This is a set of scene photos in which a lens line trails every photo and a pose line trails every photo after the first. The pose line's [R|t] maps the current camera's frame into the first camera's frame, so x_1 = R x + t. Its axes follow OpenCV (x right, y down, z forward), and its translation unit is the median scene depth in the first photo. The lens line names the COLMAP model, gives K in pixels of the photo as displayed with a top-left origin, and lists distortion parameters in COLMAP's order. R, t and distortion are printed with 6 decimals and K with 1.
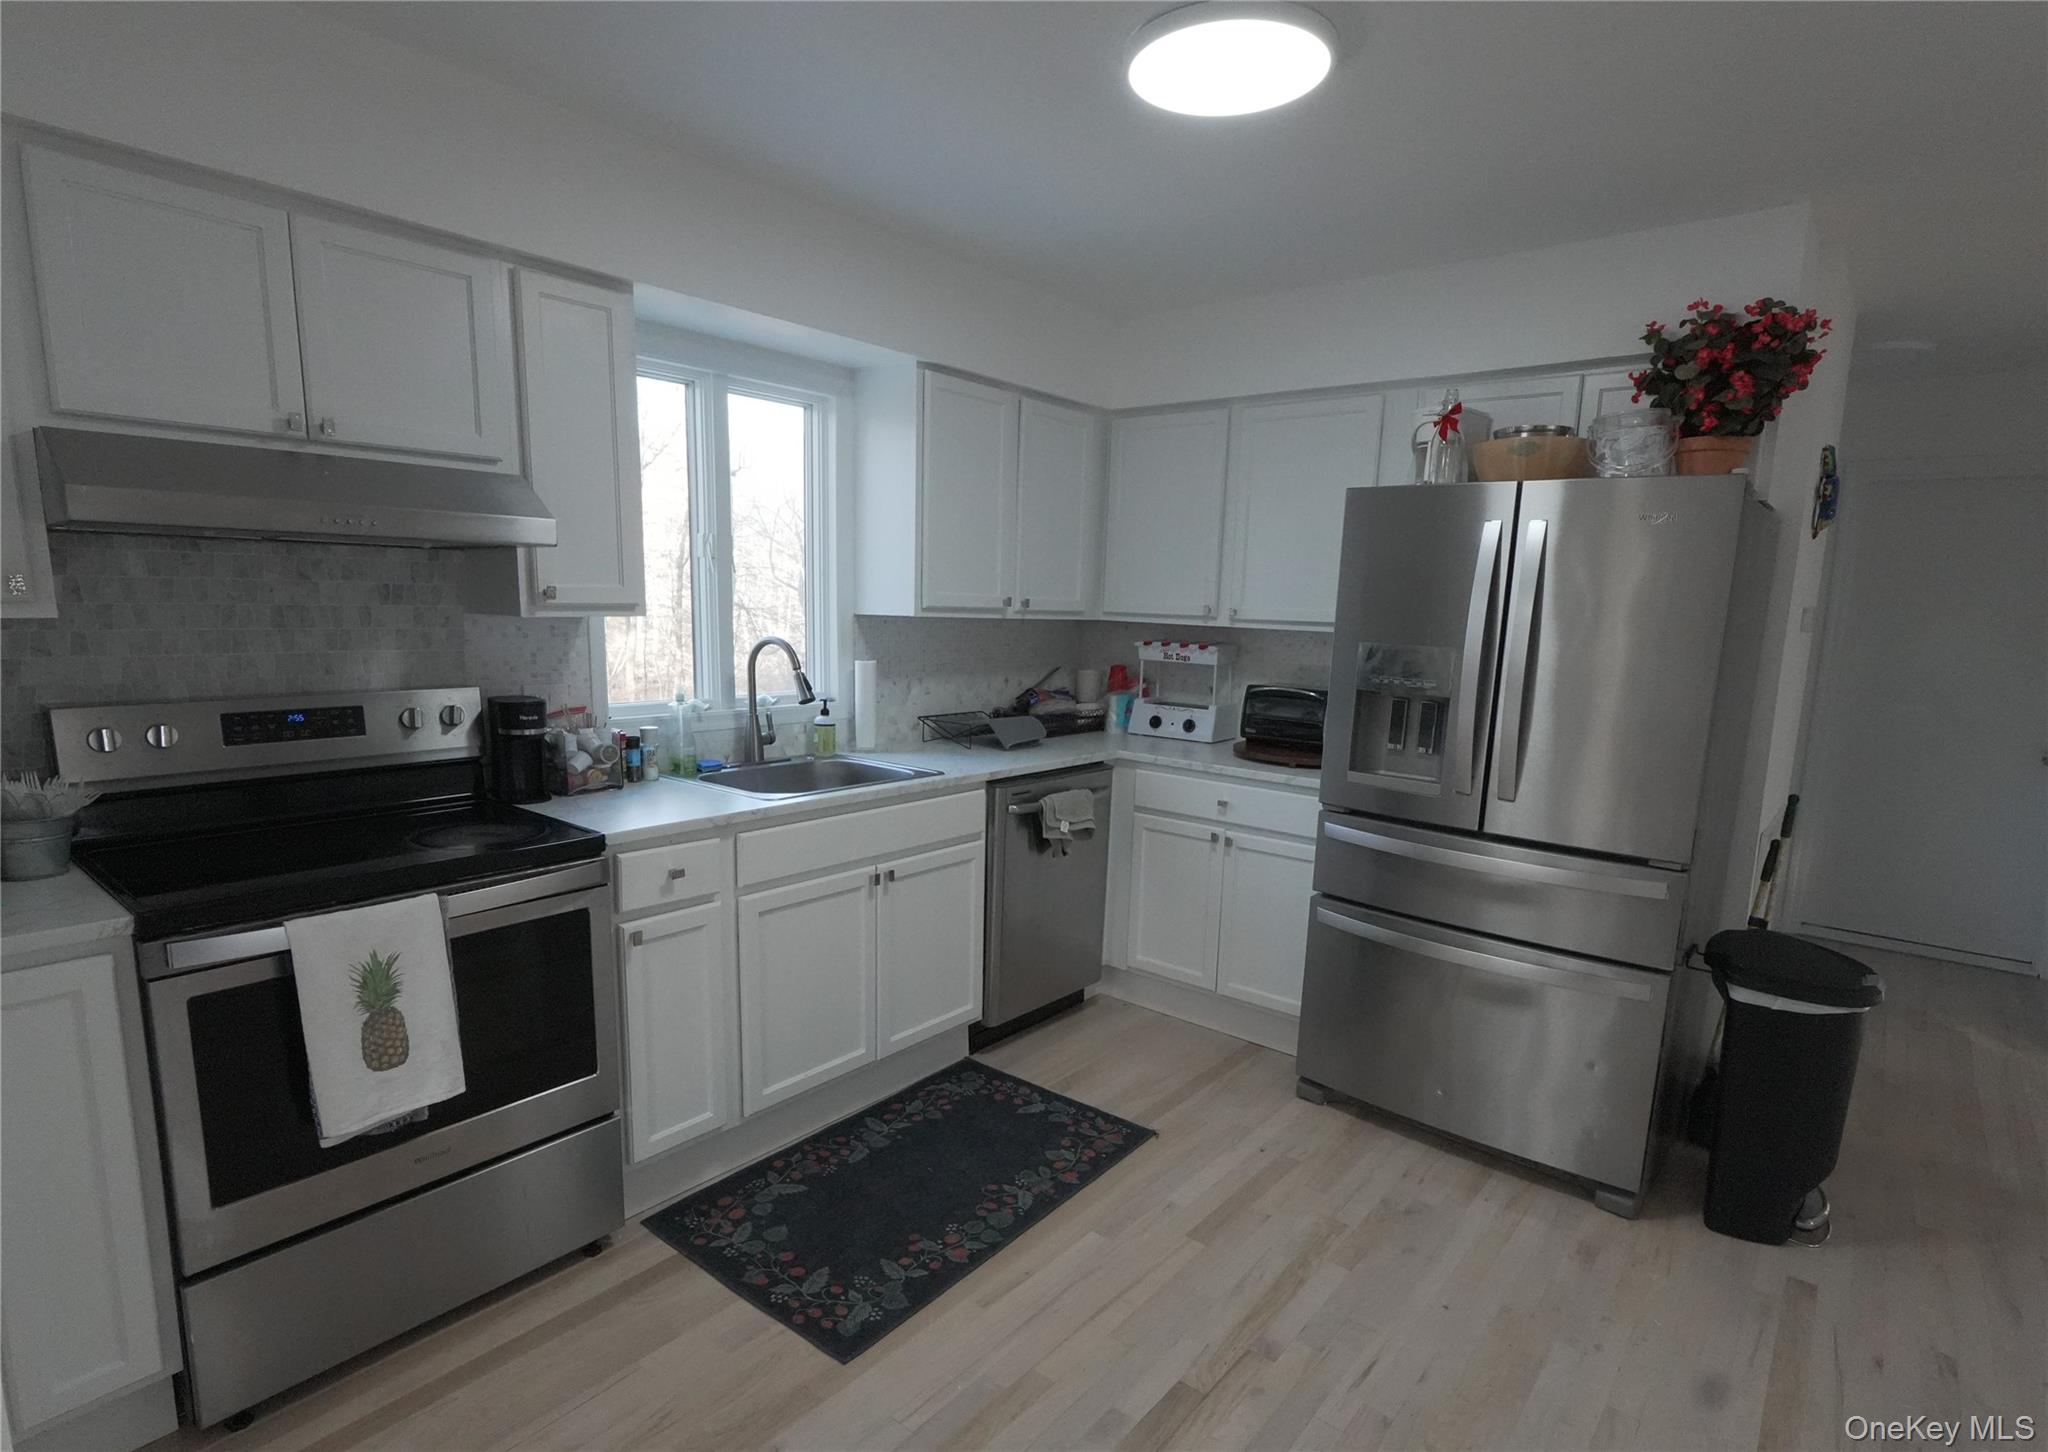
lens RADIAL K [[1062.1, 0, 1022.0], [0, 1062.1, 763.1], [0, 0, 1]] dist [-0.002456, -0.000445]
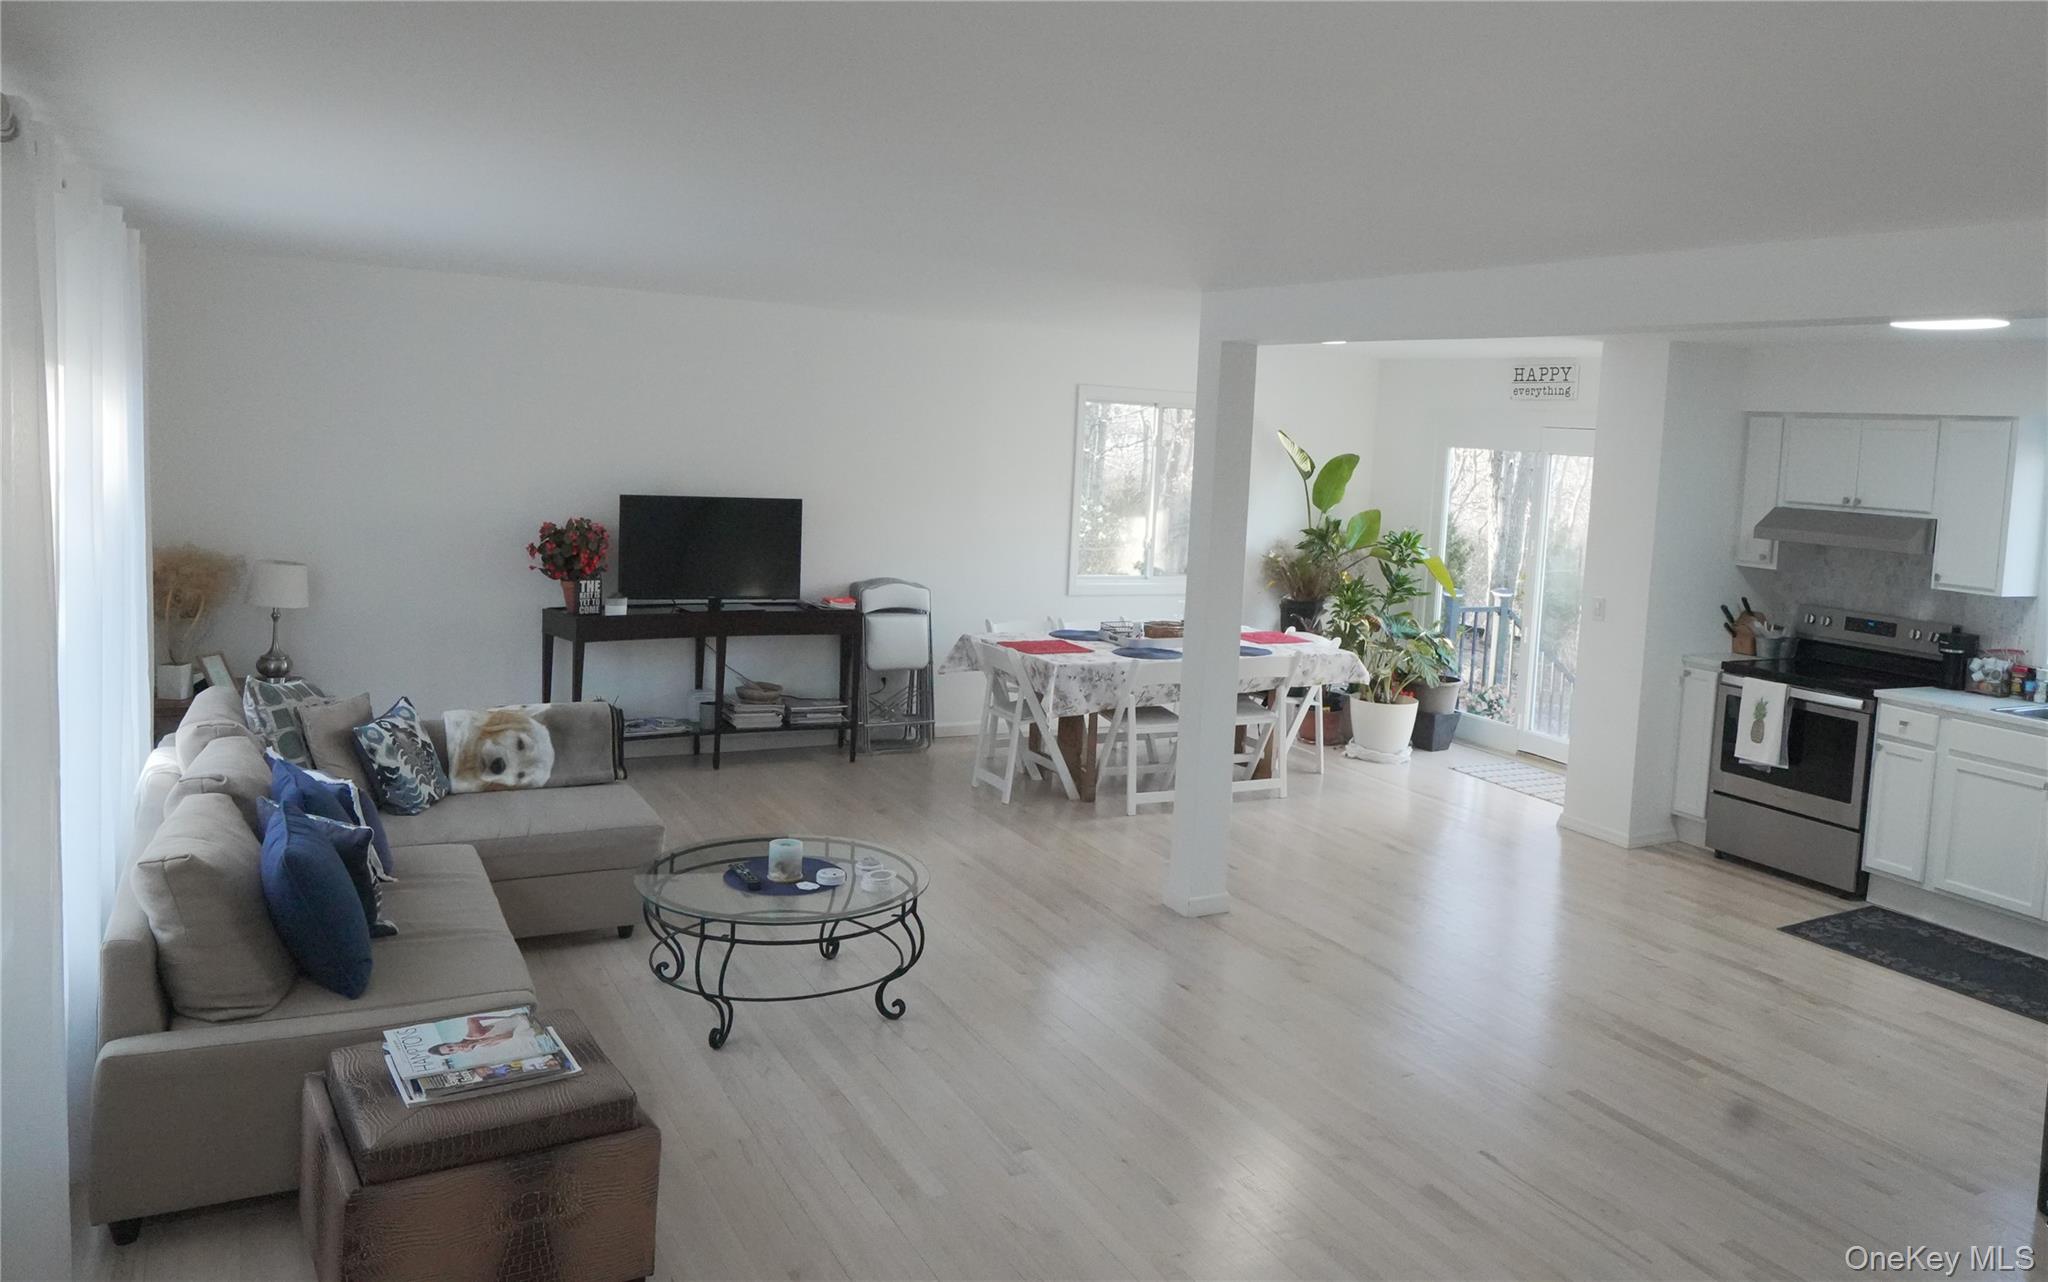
lens RADIAL K [[1453.2, 0, 1024.0], [0, 1453.2, 641.0], [0, 0, 1]] dist [-0.001228, -0.001037]
pose [[-0.390602, 0.097846, -0.915345, 2.953702], [-0.203392, 0.960589, 0.189475, -0.234977], [0.897810, 0.260183, -0.355306, 0.503411]]
